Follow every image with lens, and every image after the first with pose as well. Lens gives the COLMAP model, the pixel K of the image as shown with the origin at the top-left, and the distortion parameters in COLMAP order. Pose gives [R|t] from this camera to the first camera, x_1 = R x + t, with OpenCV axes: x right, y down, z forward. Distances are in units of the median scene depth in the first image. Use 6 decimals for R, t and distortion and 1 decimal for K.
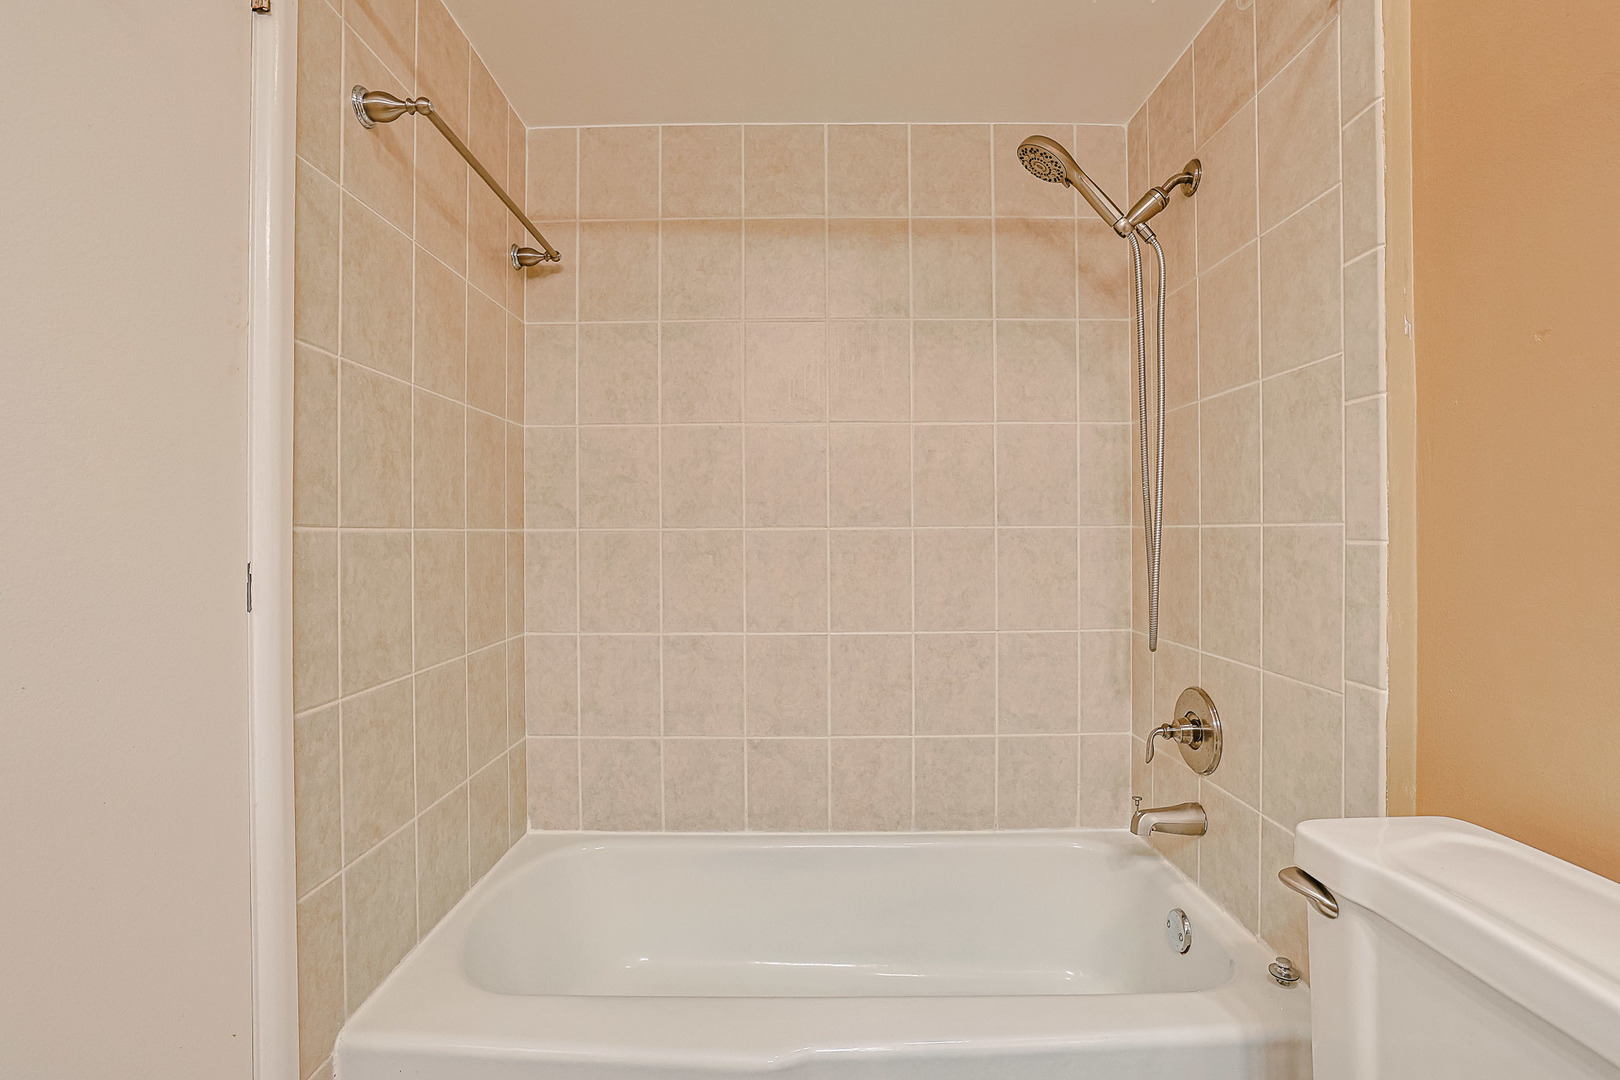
lens RADIAL K [[728.5, 0, 806.7], [0, 728.5, 539.3], [0, 0, 1]] dist [-0.012176, 0.000956]
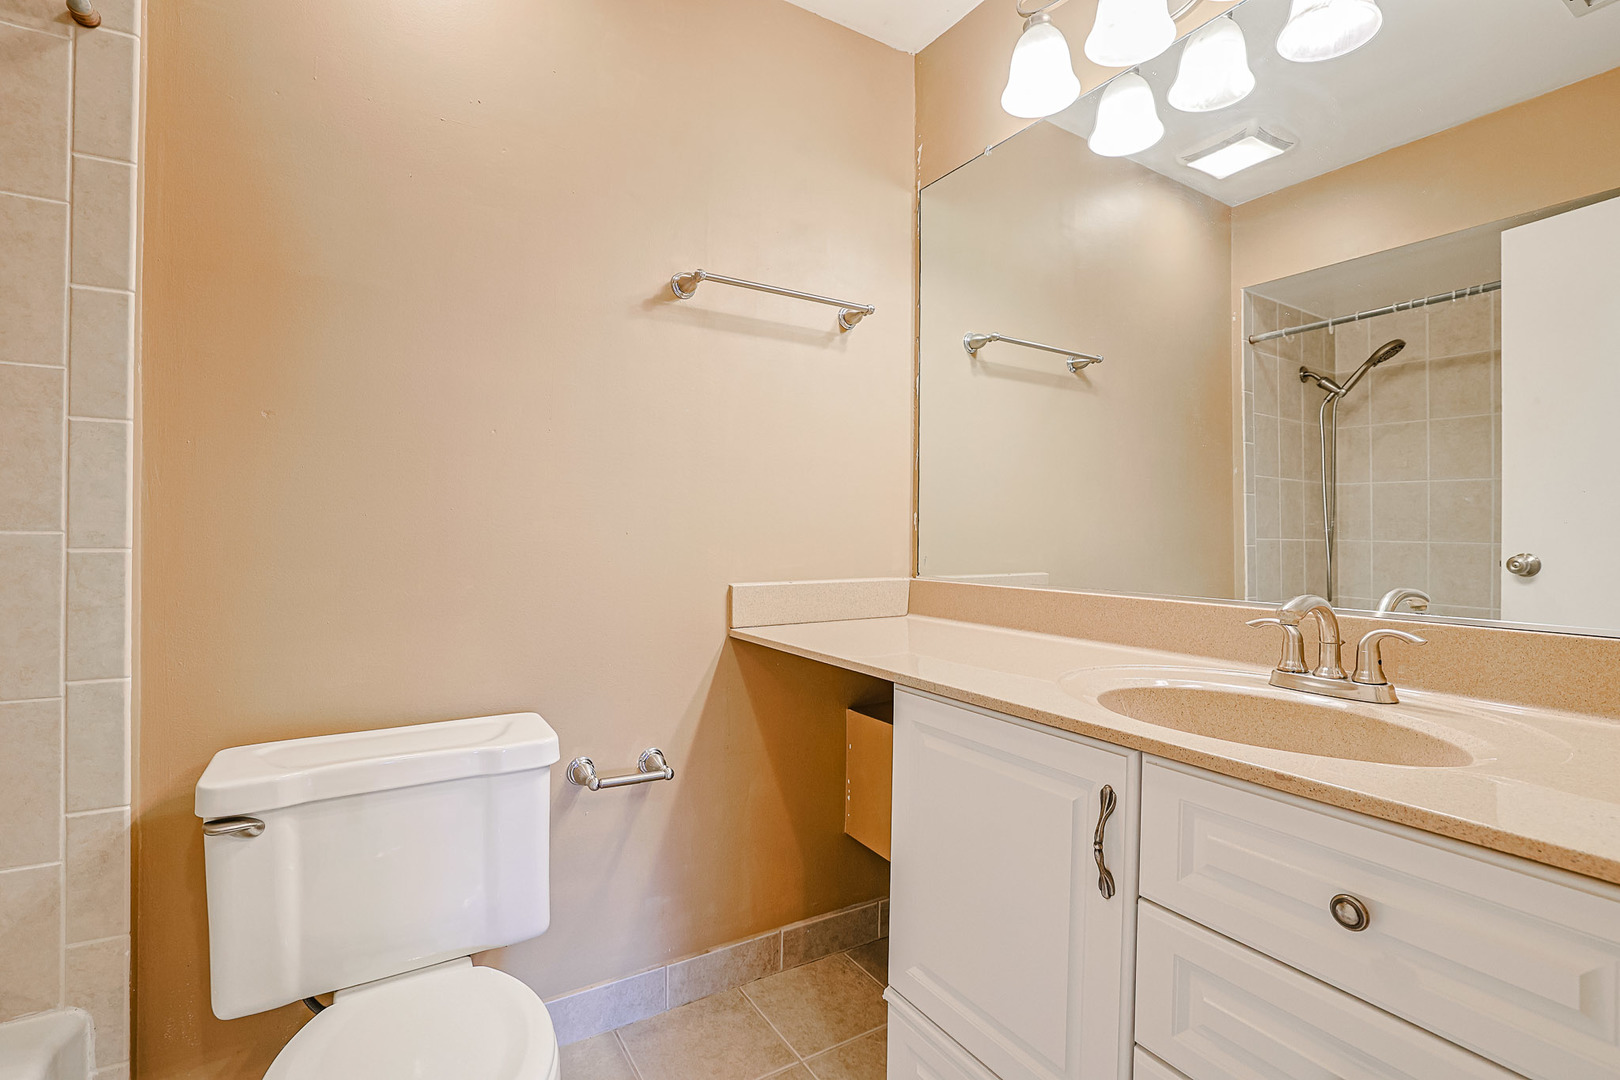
lens RADIAL K [[728.5, 0, 786.0], [0, 728.5, 535.1], [0, 0, 1]] dist [-0.012176, 0.000956]
pose [[-0.510444, -0.008351, 0.859871, -0.709493], [-0.006037, 0.999963, 0.006128, -0.031891], [-0.859890, -0.002063, -0.510475, 0.669034]]
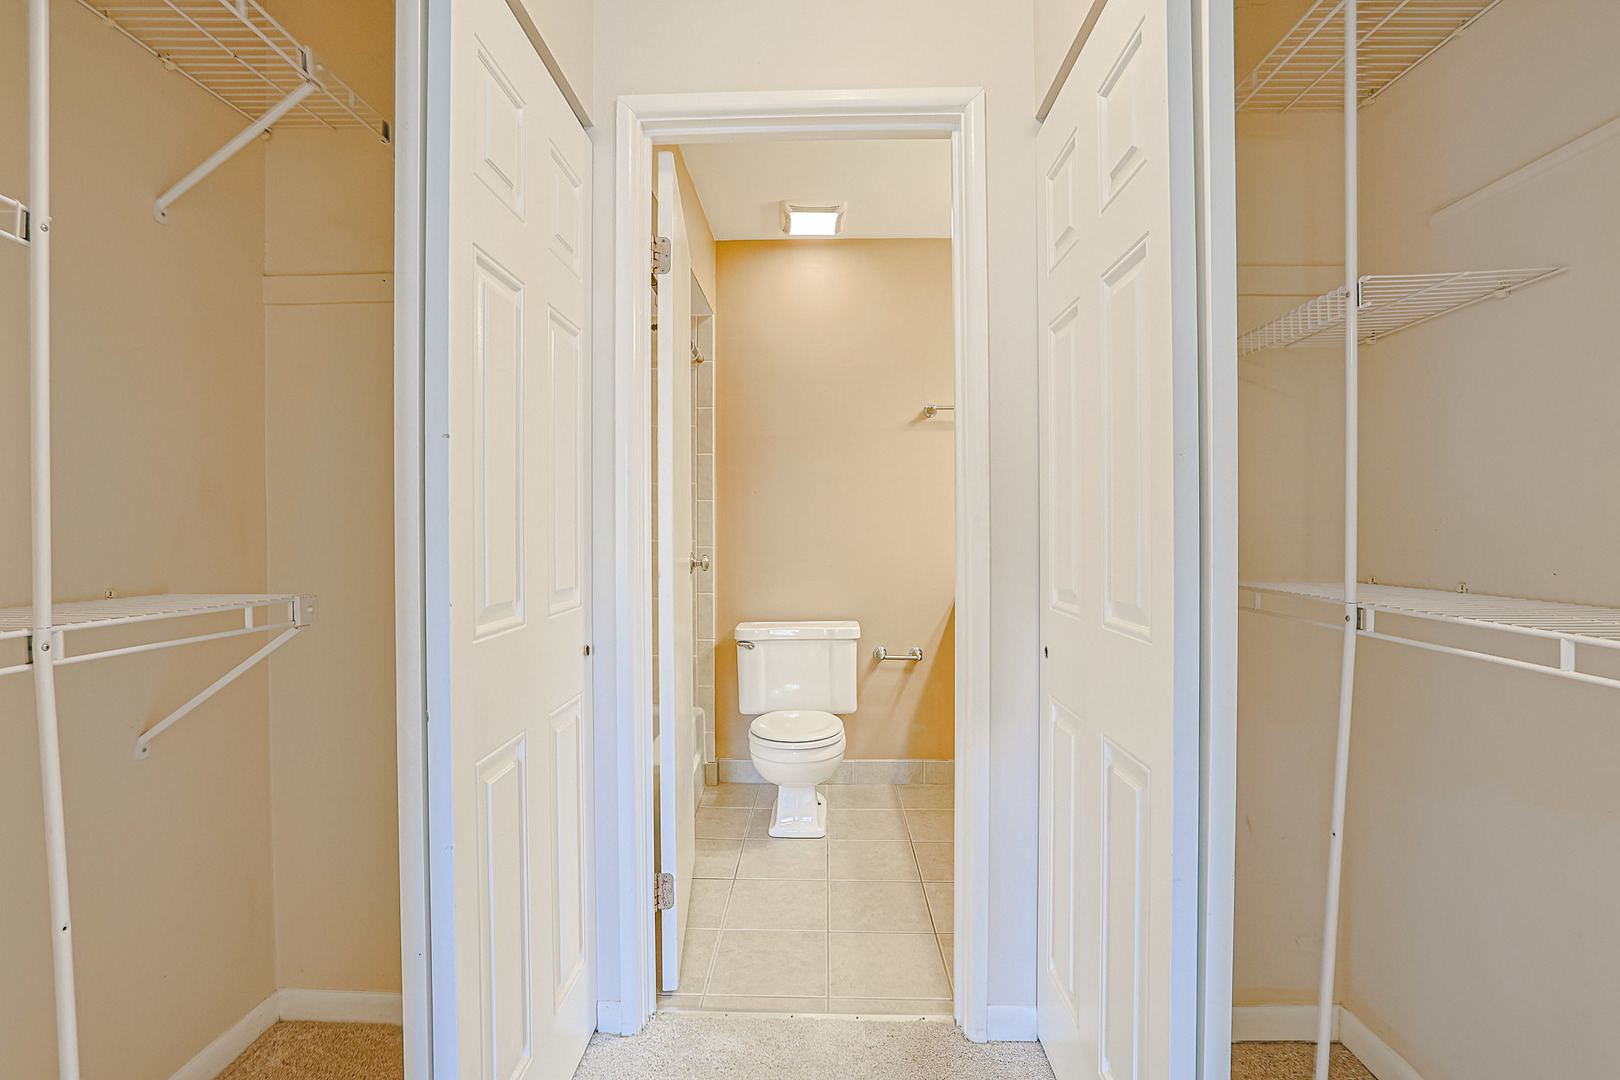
lens RADIAL K [[728.5, 0, 814.8], [0, 728.5, 542.6], [0, 0, 1]] dist [-0.012176, 0.000956]
pose [[0.007841, -0.004948, 0.999957, -2.372955], [0.006698, 0.999966, 0.004896, -0.026668], [-0.999947, 0.006659, 0.007874, 0.513193]]
